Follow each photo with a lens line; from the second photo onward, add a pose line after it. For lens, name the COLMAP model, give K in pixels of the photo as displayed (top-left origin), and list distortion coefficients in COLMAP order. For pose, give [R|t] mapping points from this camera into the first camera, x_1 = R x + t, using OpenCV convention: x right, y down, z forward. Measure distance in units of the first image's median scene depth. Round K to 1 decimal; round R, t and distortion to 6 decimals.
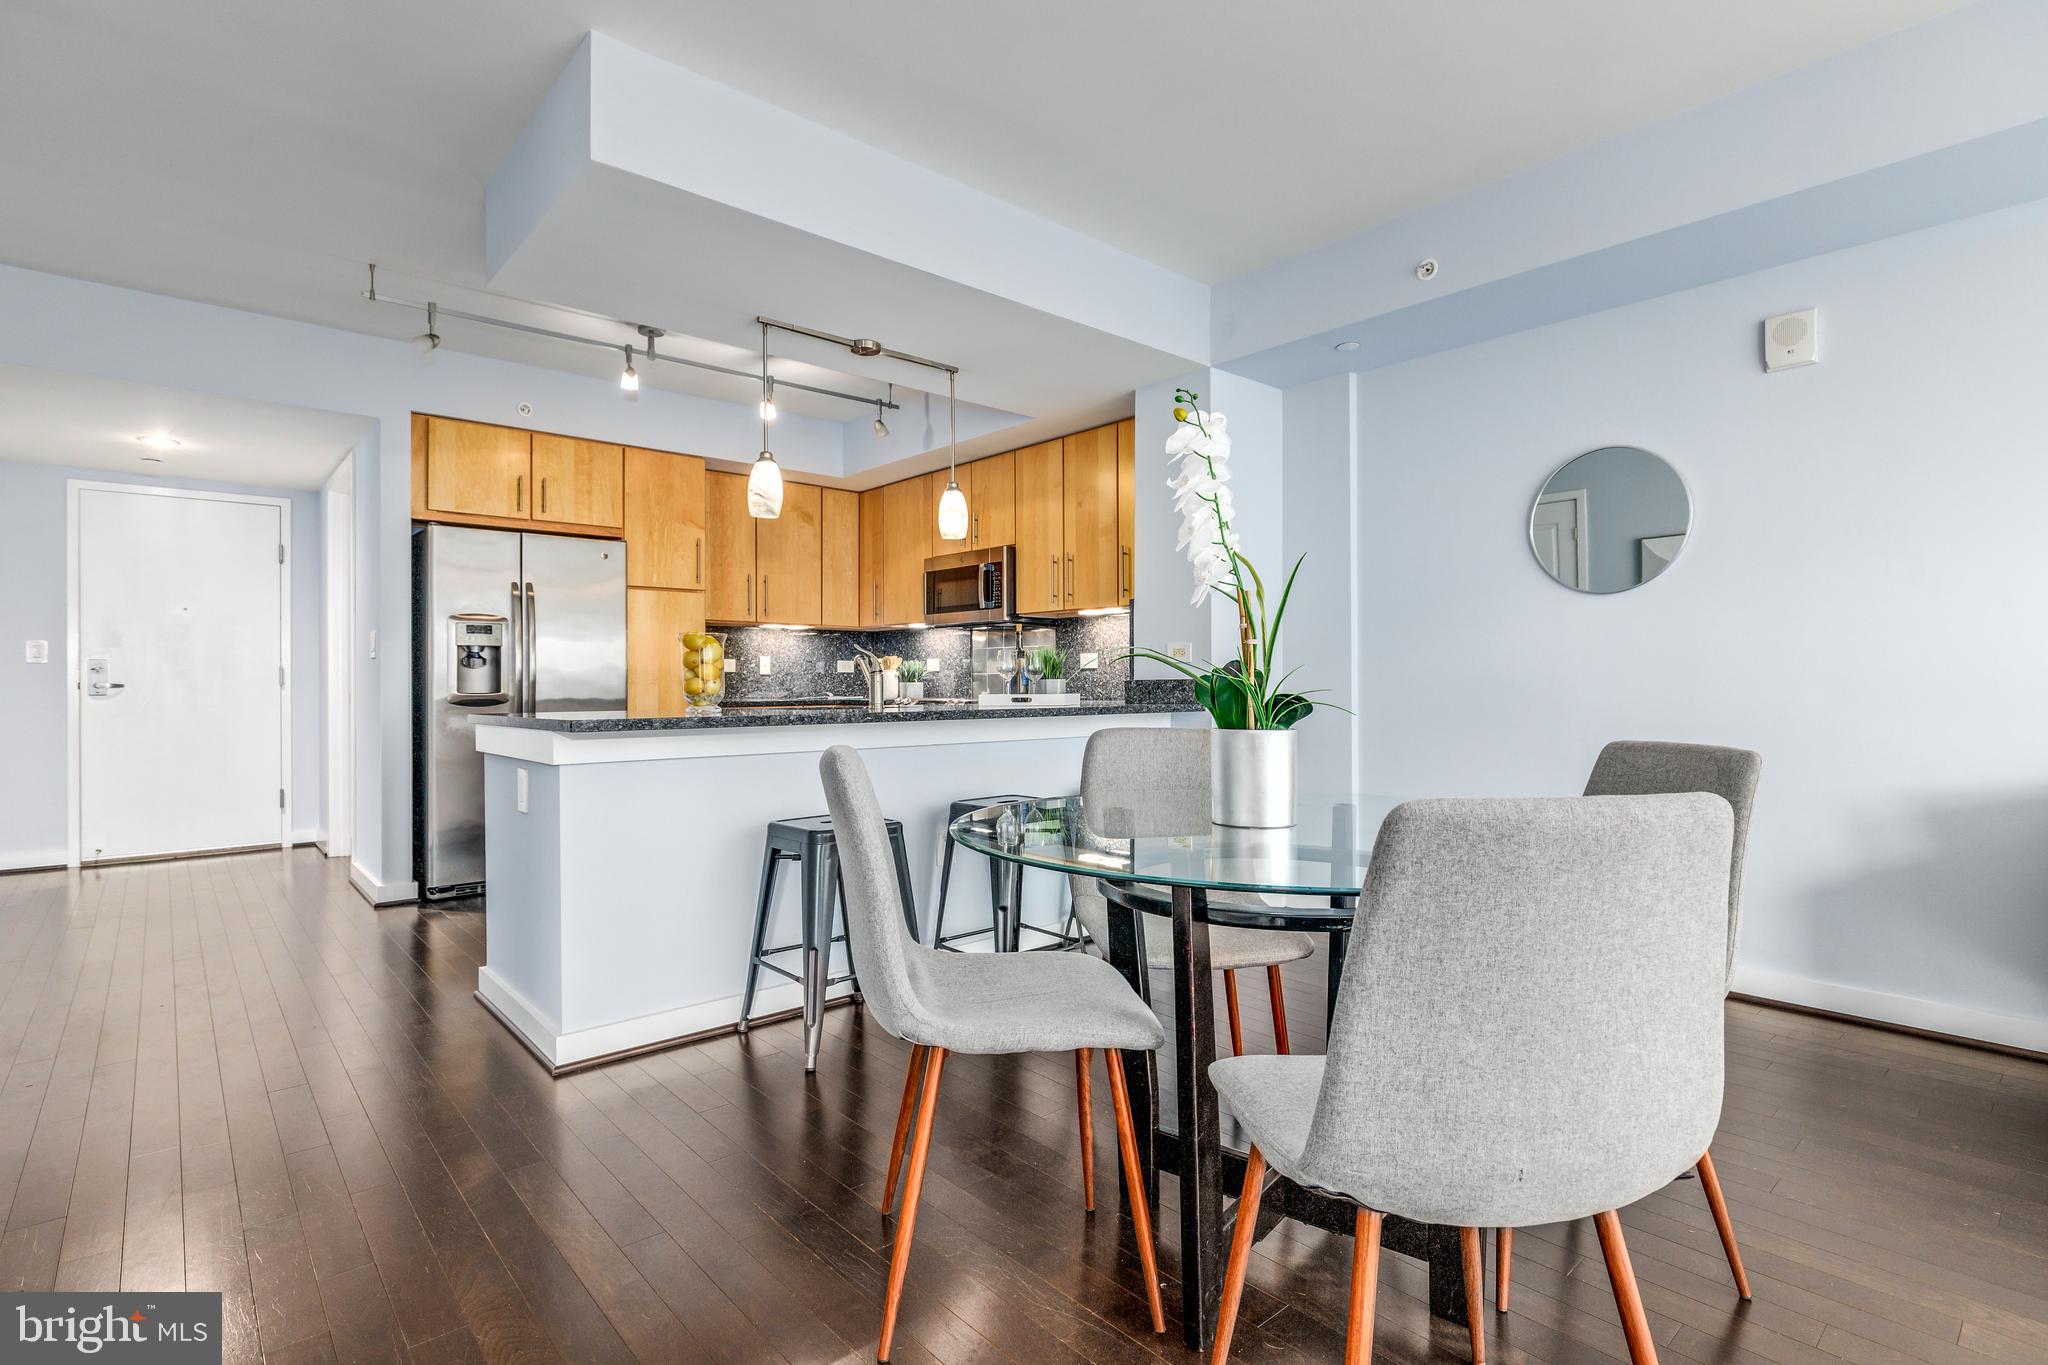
lens RADIAL K [[998.4, 0, 1024.0], [0, 998.4, 682.5], [0, 0, 1]] dist [-0.000136, -0.000206]
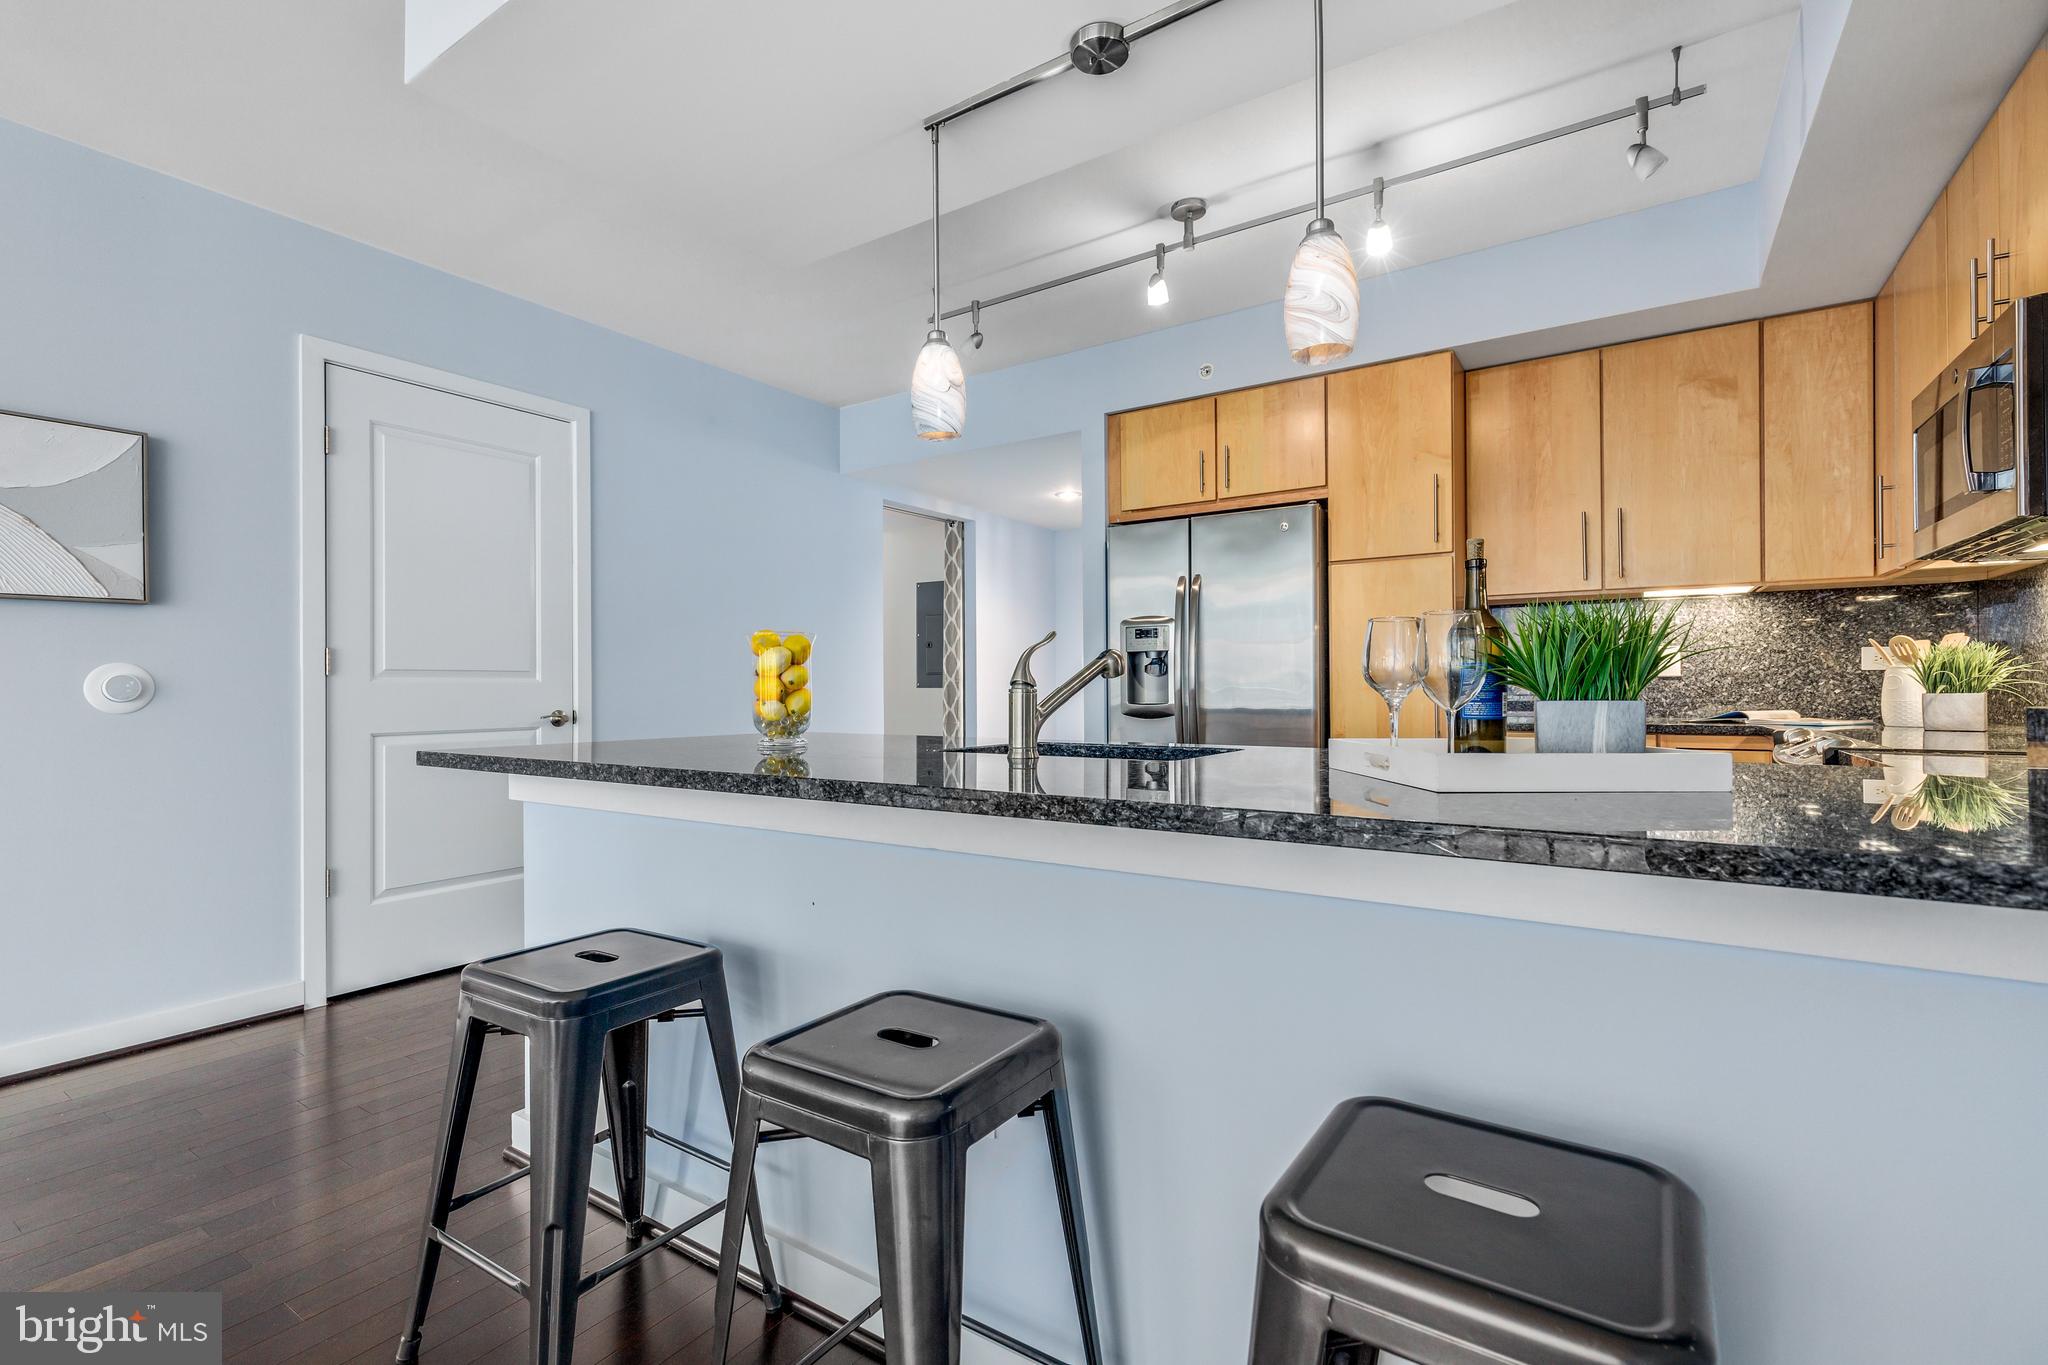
lens RADIAL K [[909.4, 0, 1016.8], [0, 909.4, 683.3], [0, 0, 1]] dist [0.004605, -0.000348]
pose [[0.263191, -0.002220, -0.964741, 0.211667], [0.006391, 0.999979, -0.000557, -0.007627], [0.964722, -0.006019, 0.263200, 0.643144]]
